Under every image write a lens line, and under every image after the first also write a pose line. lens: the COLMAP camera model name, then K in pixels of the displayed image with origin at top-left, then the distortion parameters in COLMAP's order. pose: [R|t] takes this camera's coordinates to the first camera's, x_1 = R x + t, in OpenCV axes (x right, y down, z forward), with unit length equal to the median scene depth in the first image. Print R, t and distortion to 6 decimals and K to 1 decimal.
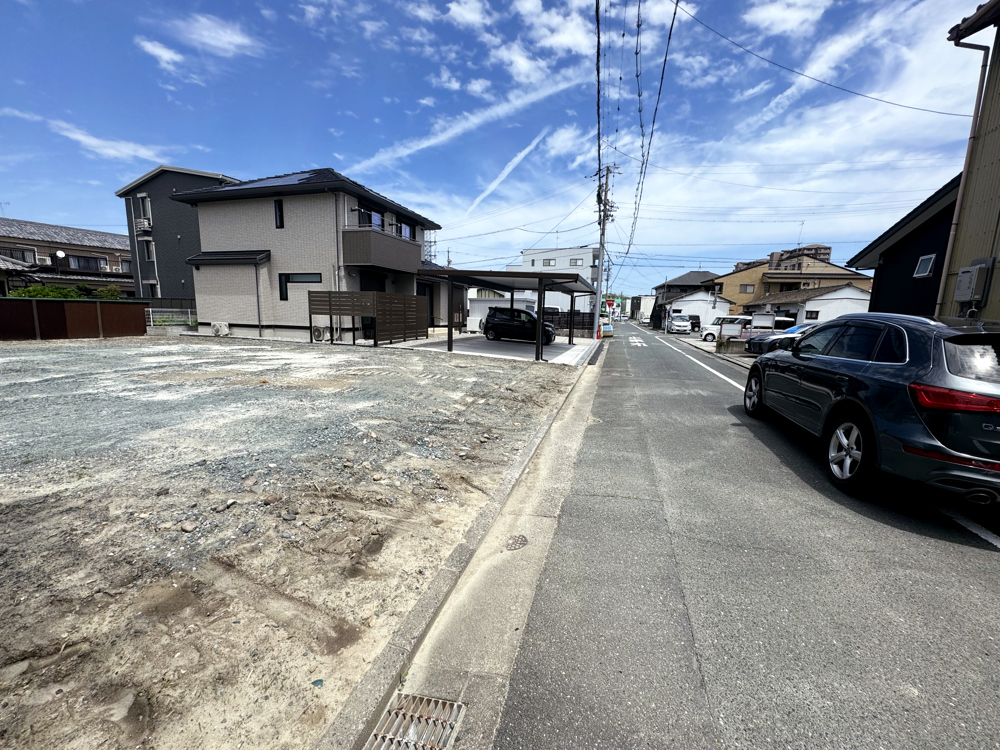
lens RADIAL K [[408.3, 0, 500.0], [0, 408.3, 375.0], [0, 0, 1]] dist [0.007544, -0.000556]
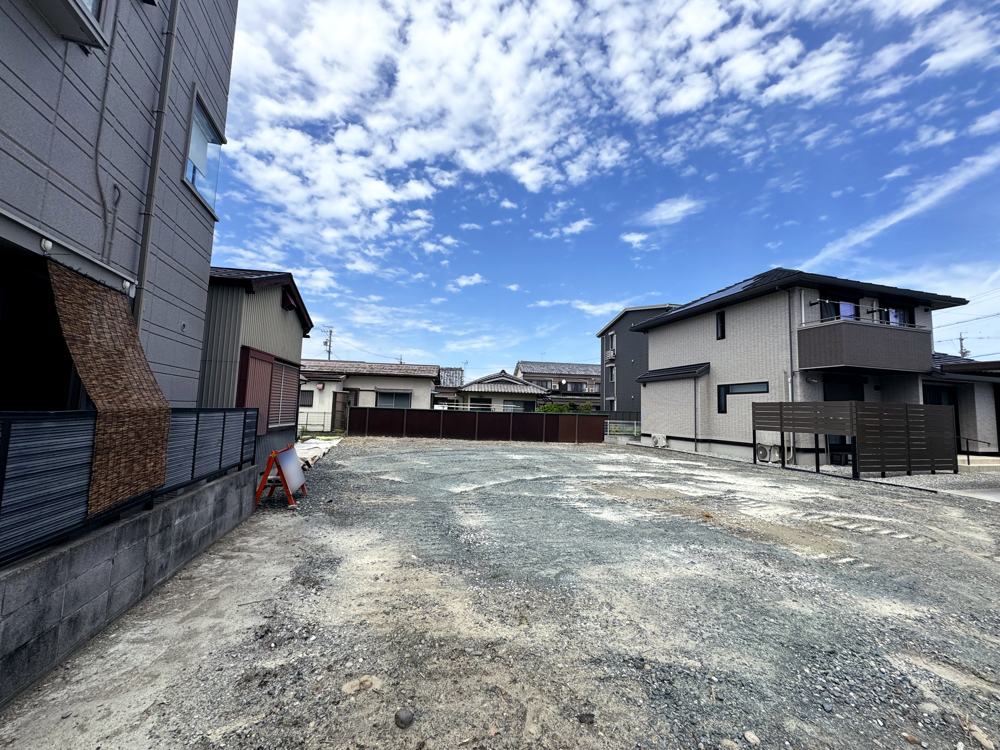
lens RADIAL K [[402.7, 0, 500.0], [0, 402.7, 375.0], [0, 0, 1]] dist [-0.005196, -0.000254]
pose [[0.570693, -0.080333, -0.817224, -0.070697], [-0.140868, 0.970873, -0.193810, -0.021214], [0.808990, 0.225727, 0.542754, 0.088648]]
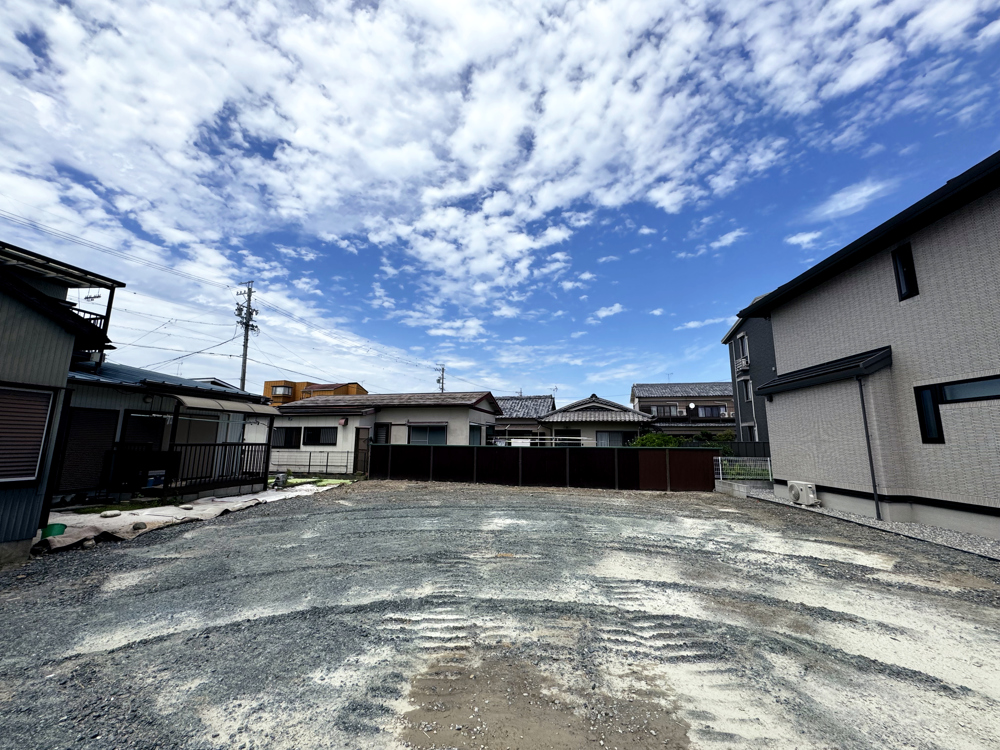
lens RADIAL K [[396.8, 0, 500.0], [0, 396.8, 375.0], [0, 0, 1]] dist [-0.006631, -0.000033]
pose [[0.242917, -0.181953, -0.952830, -0.233576], [-0.150159, 0.963358, -0.222245, -0.094215], [0.958355, 0.197063, 0.206694, 0.472543]]
